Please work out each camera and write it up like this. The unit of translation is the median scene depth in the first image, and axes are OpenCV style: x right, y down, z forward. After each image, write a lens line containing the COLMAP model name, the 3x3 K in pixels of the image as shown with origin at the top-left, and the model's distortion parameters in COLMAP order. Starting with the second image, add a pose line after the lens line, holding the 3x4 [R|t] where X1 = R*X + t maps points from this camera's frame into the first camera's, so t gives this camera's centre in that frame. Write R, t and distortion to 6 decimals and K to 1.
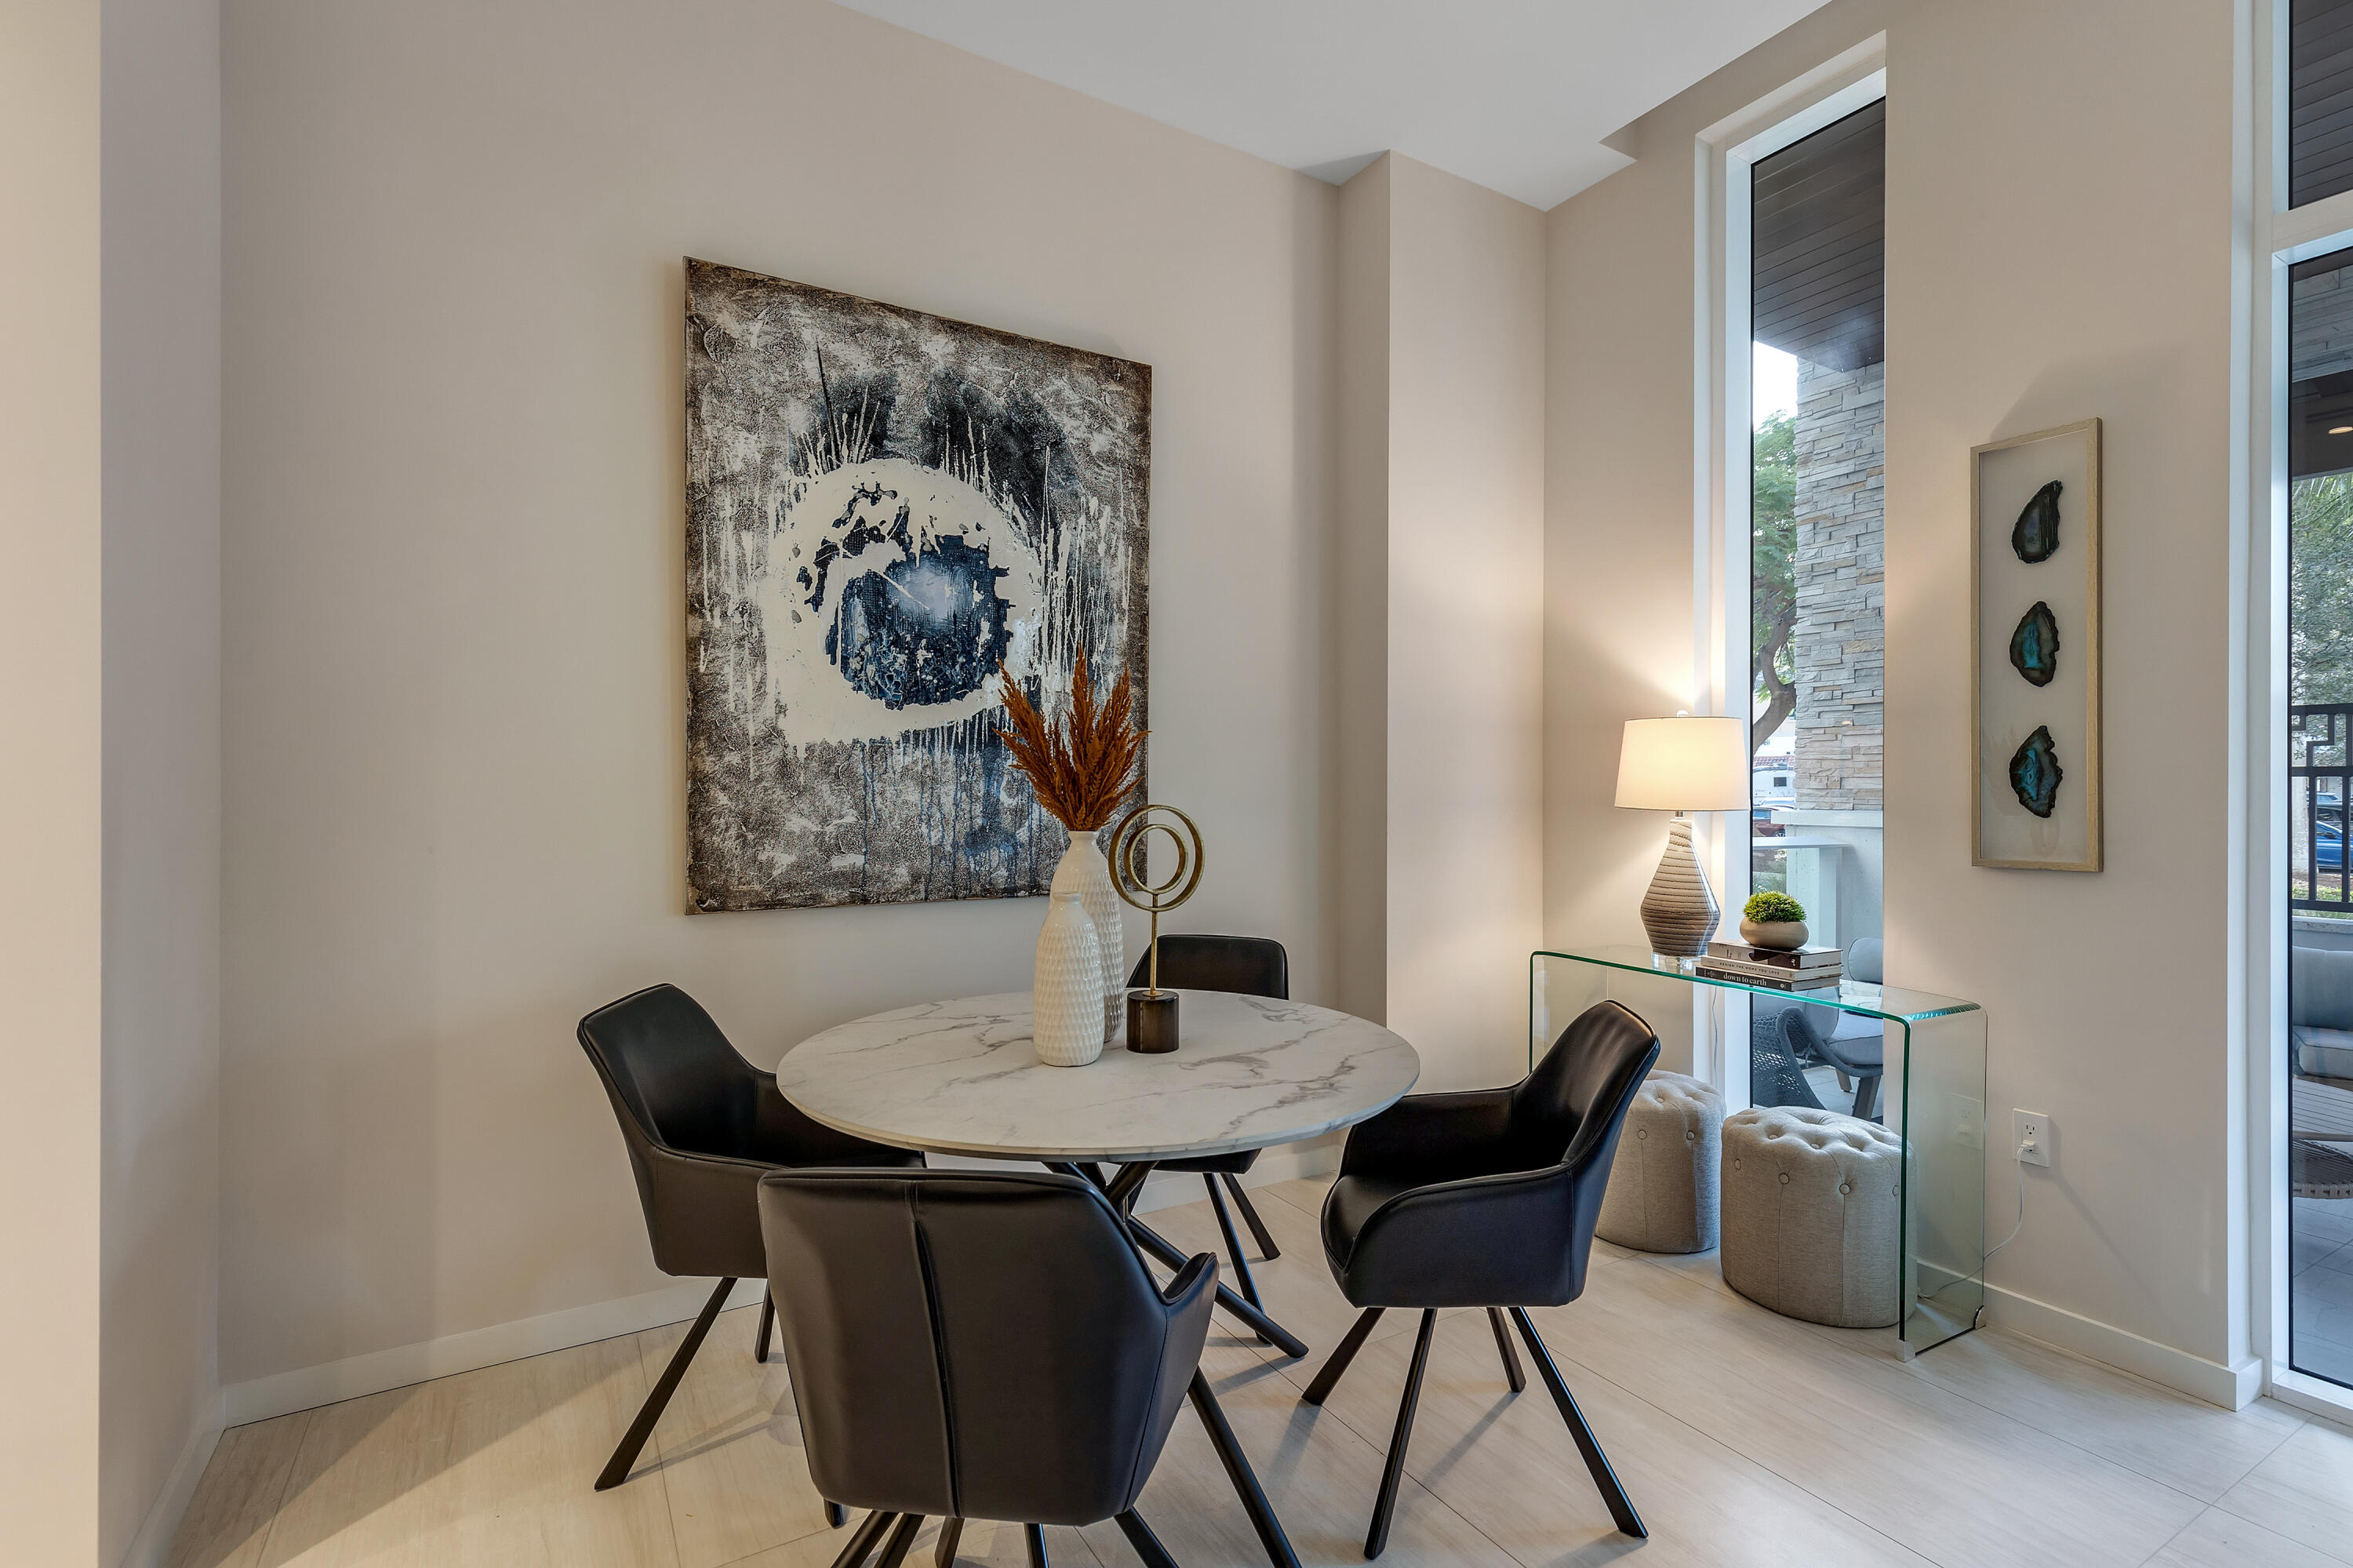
lens RADIAL K [[1089.9, 0, 1108.3], [0, 1089.9, 783.8], [0, 0, 1]] dist [0.014431, 0.000220]
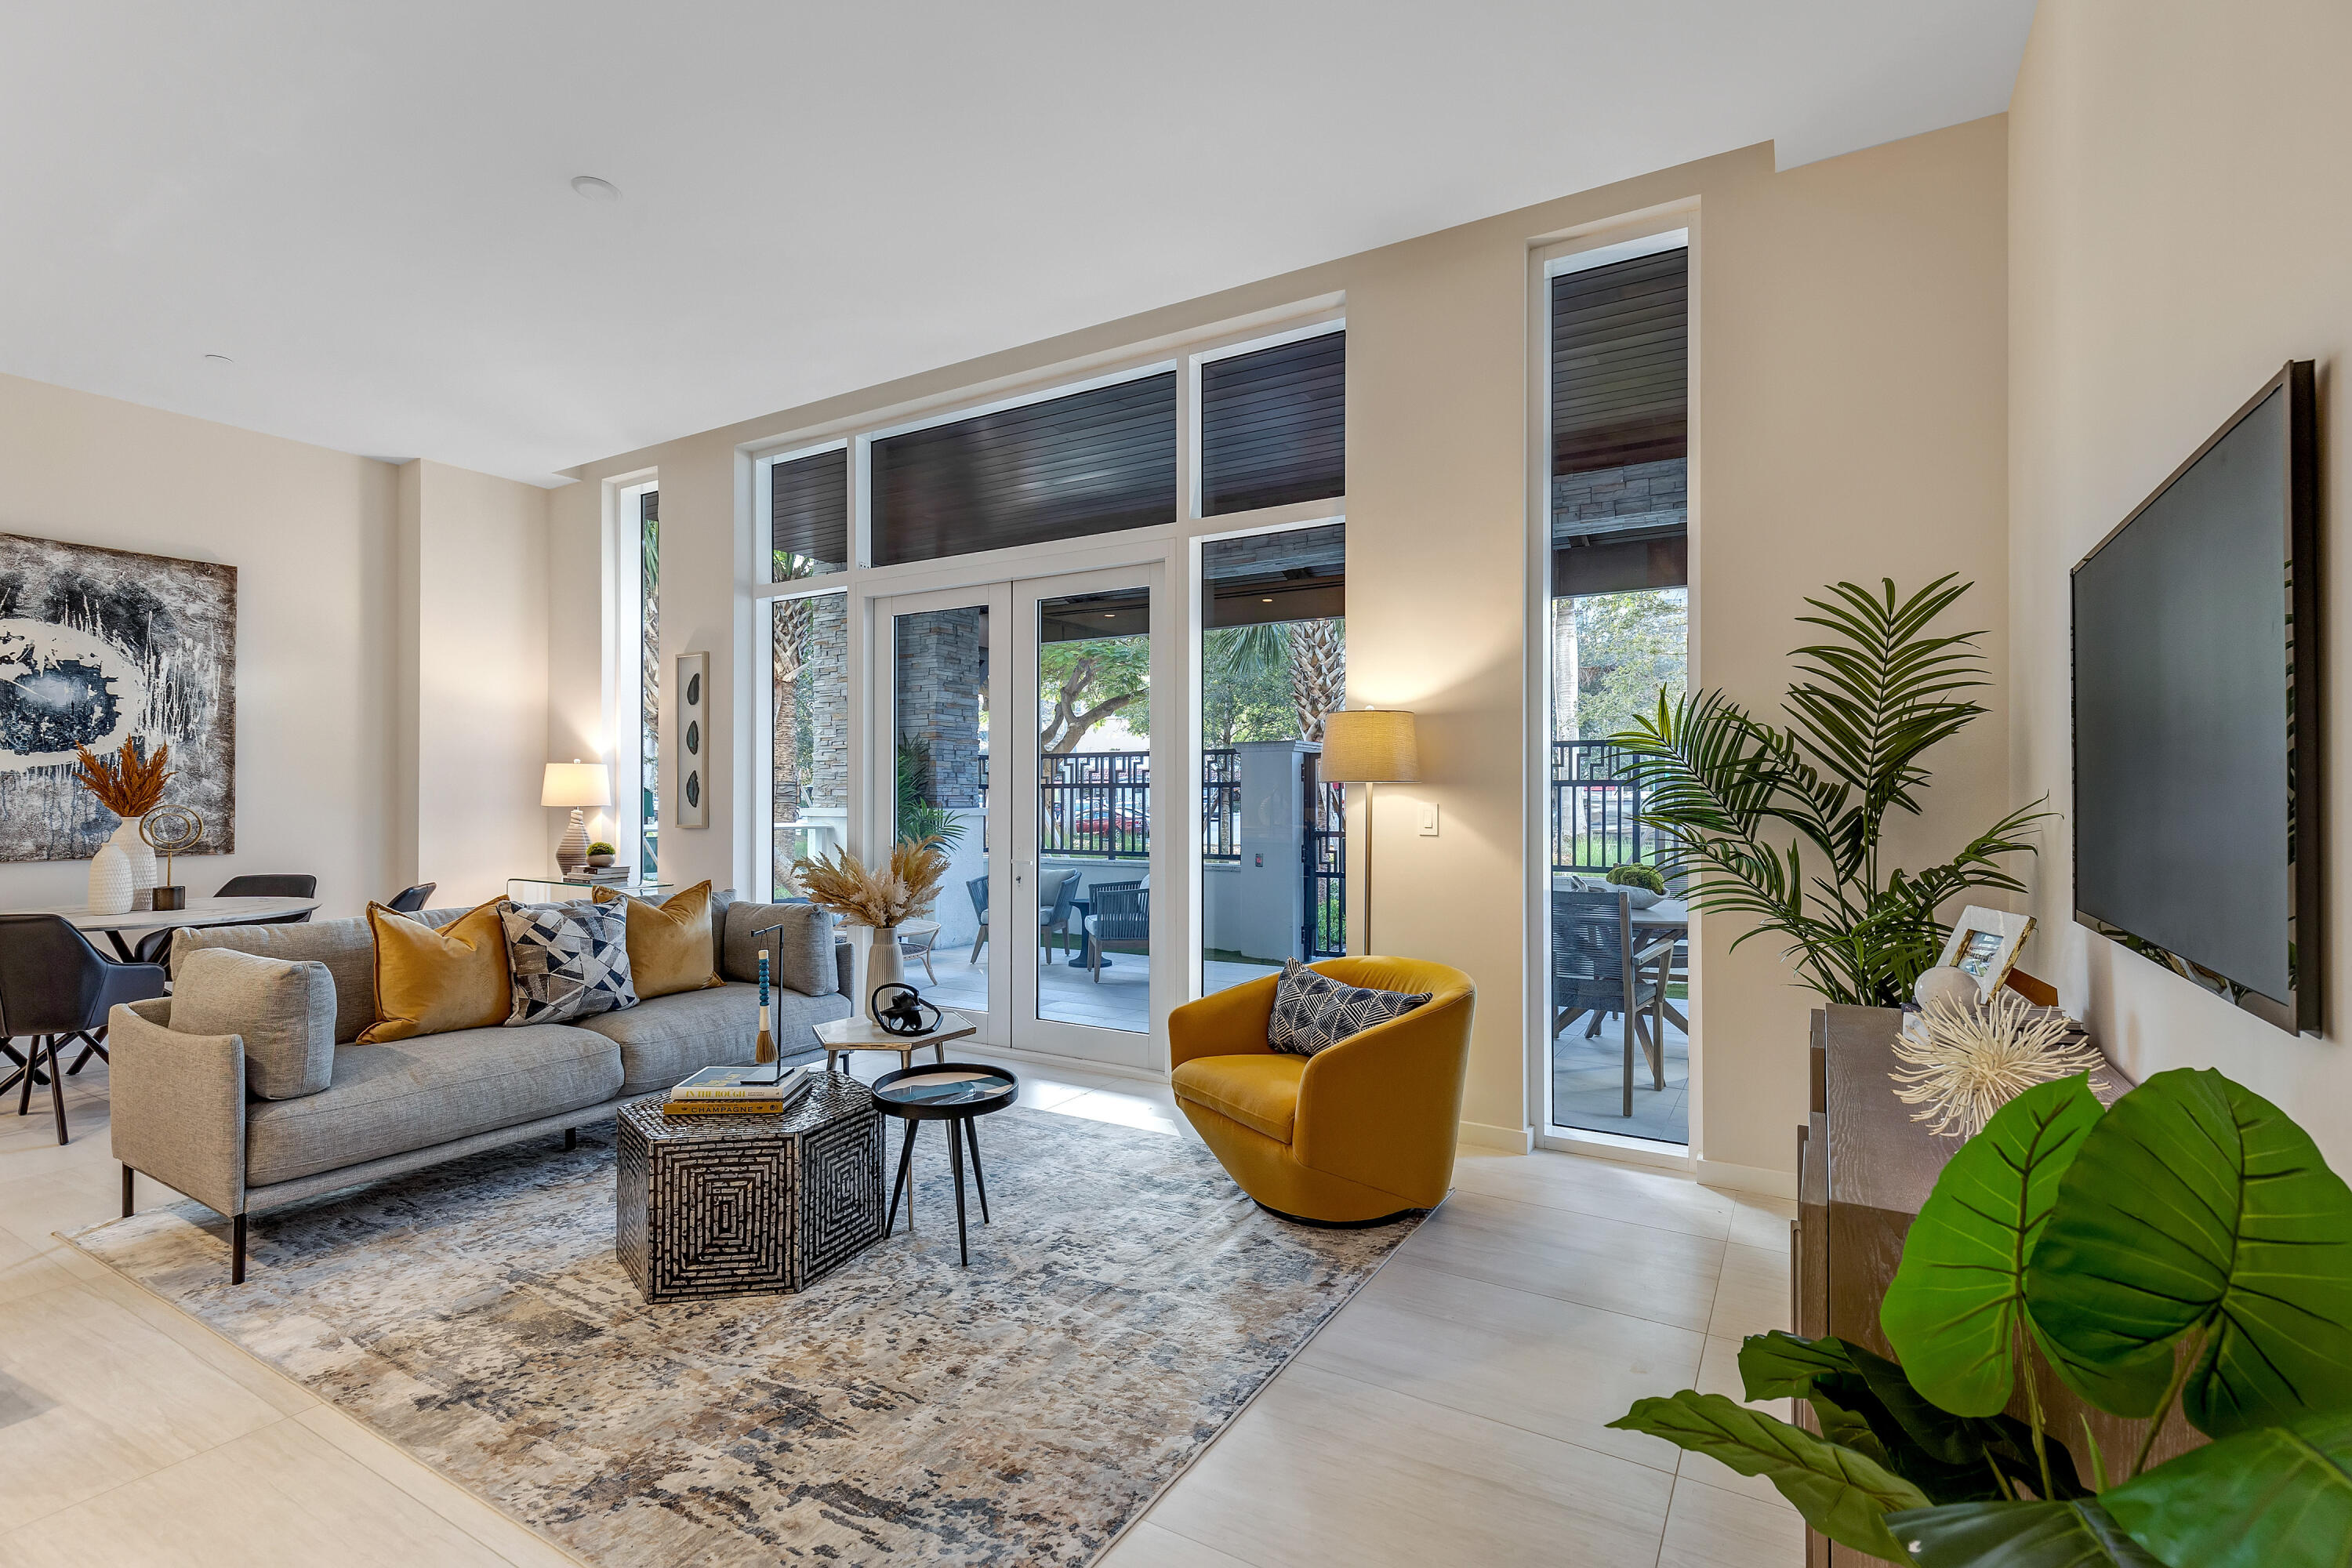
lens RADIAL K [[1081.3, 0, 1206.1], [0, 1081.3, 782.8], [0, 0, 1]] dist [0.013041, 0.000078]
pose [[0.866989, 0.002448, 0.498322, 0.585849], [0.001091, 0.999976, -0.006811, -0.006908], [-0.498326, 0.006449, 0.866965, -1.526034]]
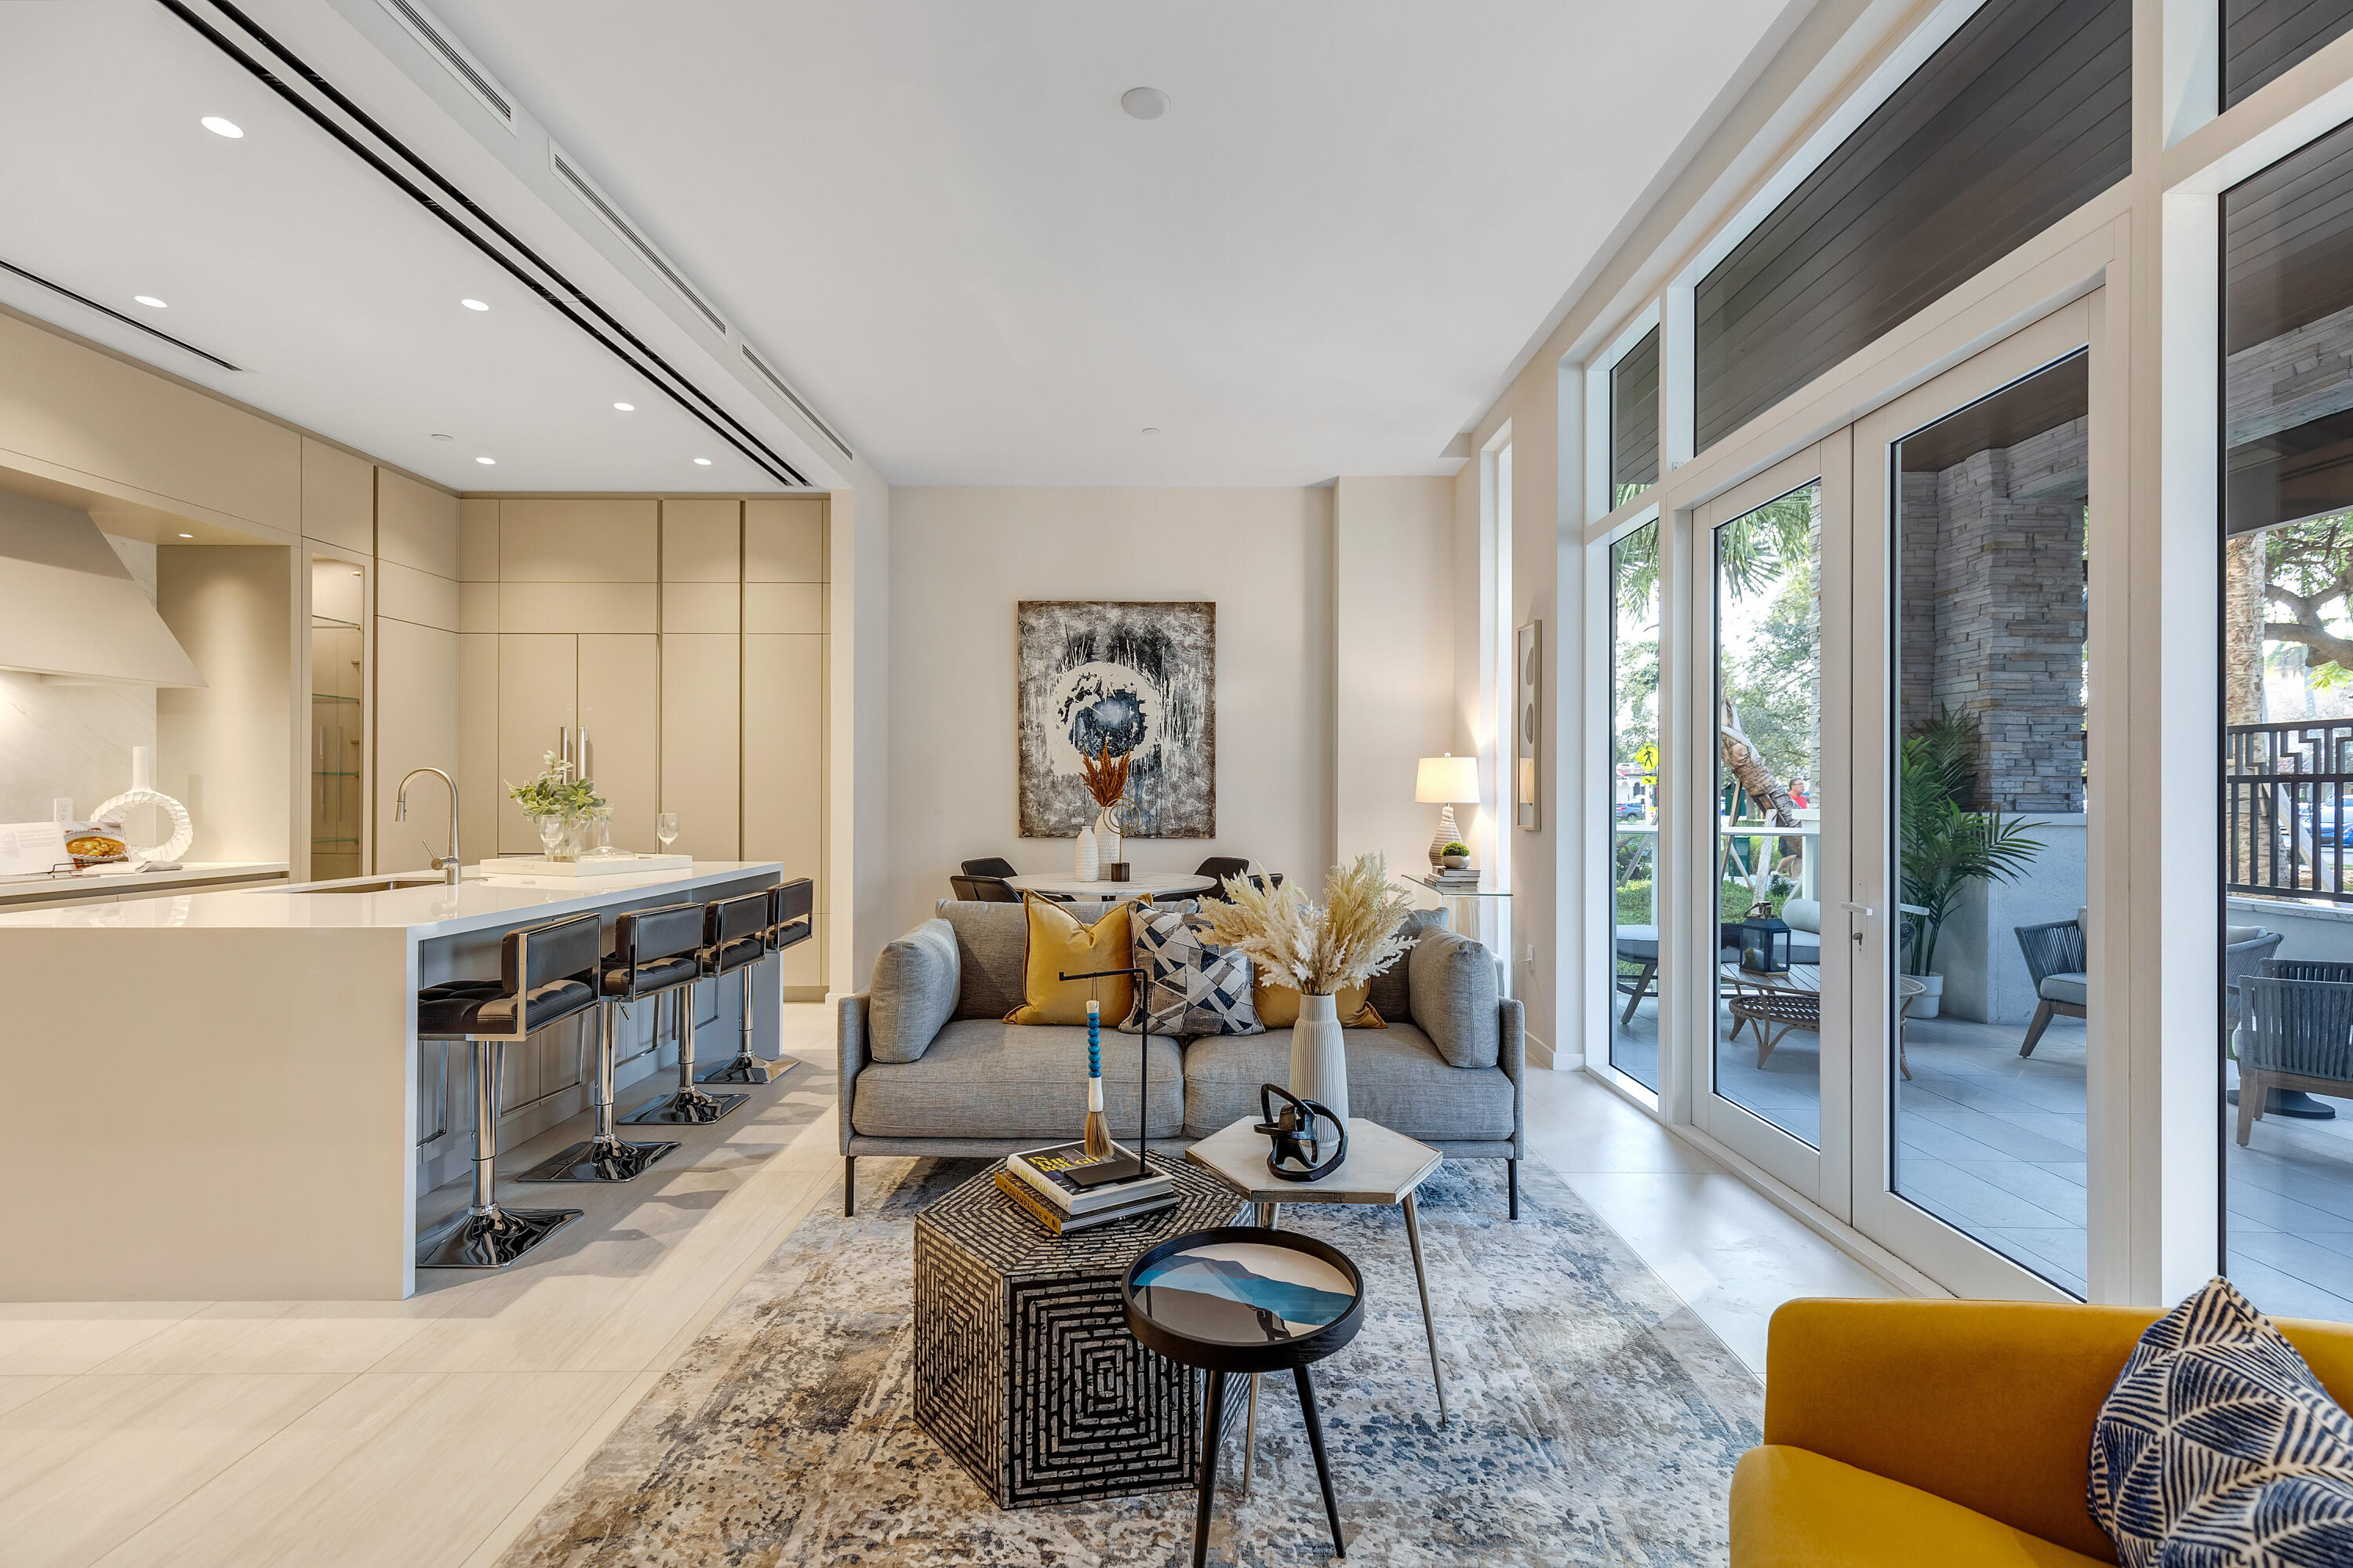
lens RADIAL K [[1081.8, 0, 1206.6], [0, 1081.8, 782.8], [0, 0, 1]] dist [0.013041, 0.000078]
pose [[0.866106, -0.003848, -0.499845, 1.227334], [0.001061, 0.999982, -0.005861, -0.002223], [0.499859, 0.004546, 0.866095, -0.998689]]
